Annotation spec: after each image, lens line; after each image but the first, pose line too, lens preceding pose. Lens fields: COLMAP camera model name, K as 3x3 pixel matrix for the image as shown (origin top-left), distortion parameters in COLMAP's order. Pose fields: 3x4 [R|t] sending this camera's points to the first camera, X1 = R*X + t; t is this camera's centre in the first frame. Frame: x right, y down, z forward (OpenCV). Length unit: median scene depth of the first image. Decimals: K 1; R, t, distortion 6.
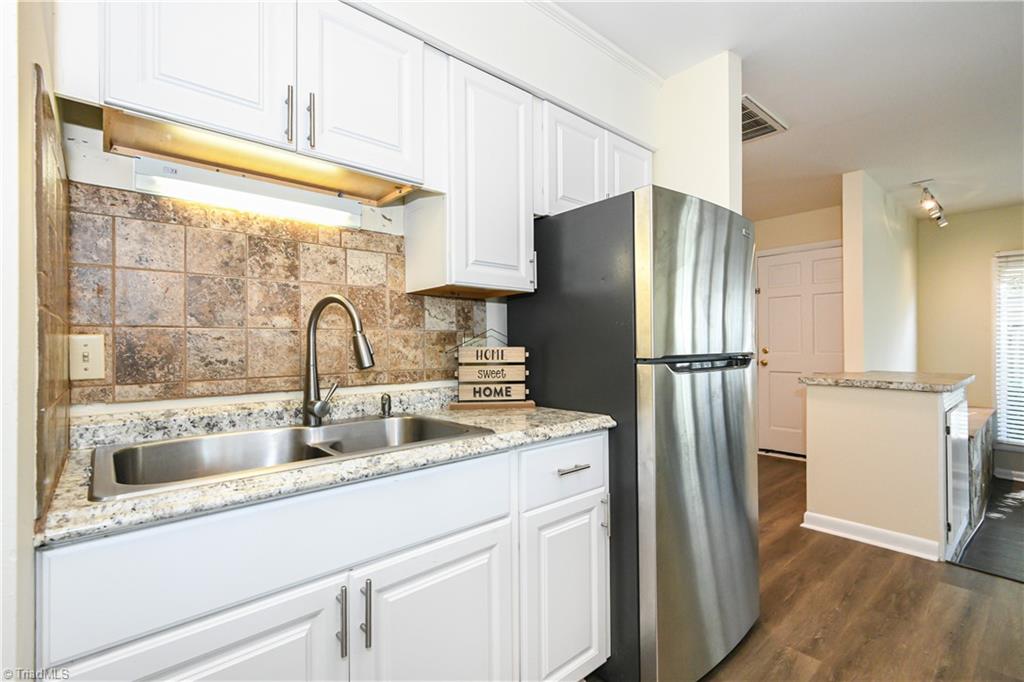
lens RADIAL K [[465.9, 0, 510.4], [0, 465.9, 338.8], [0, 0, 1]] dist [0.011521, -0.004301]
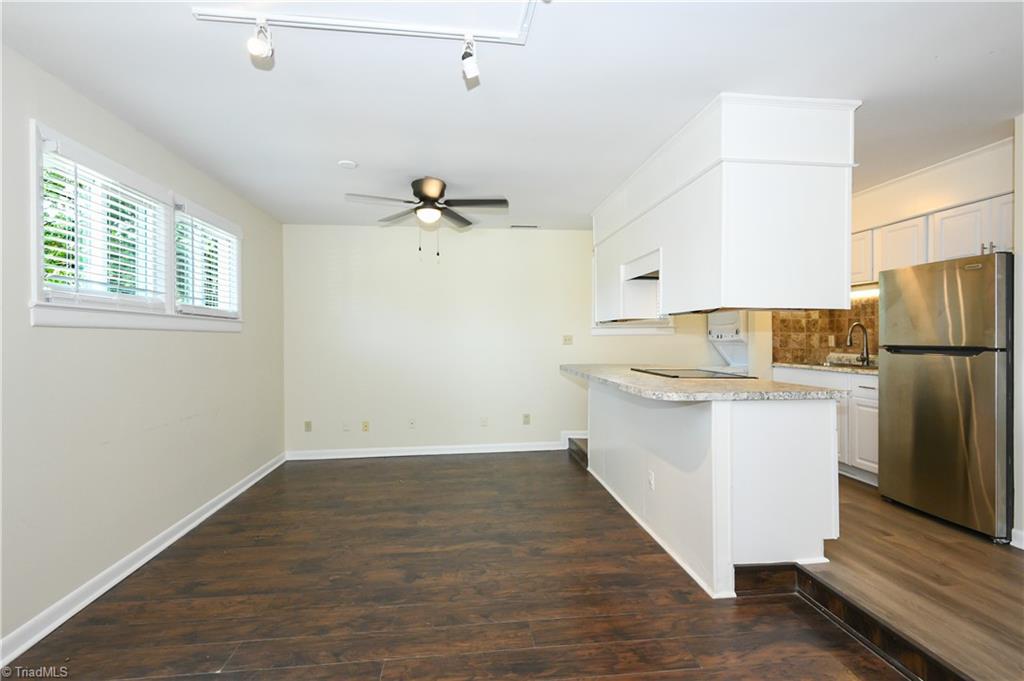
lens RADIAL K [[465.9, 0, 518.0], [0, 465.9, 334.4], [0, 0, 1]] dist [0.011521, -0.004301]
pose [[-0.563115, -0.000357, -0.826378, 2.660455], [0.005761, 0.999974, -0.004358, -0.011888], [0.826358, -0.007215, -0.563098, 0.674806]]
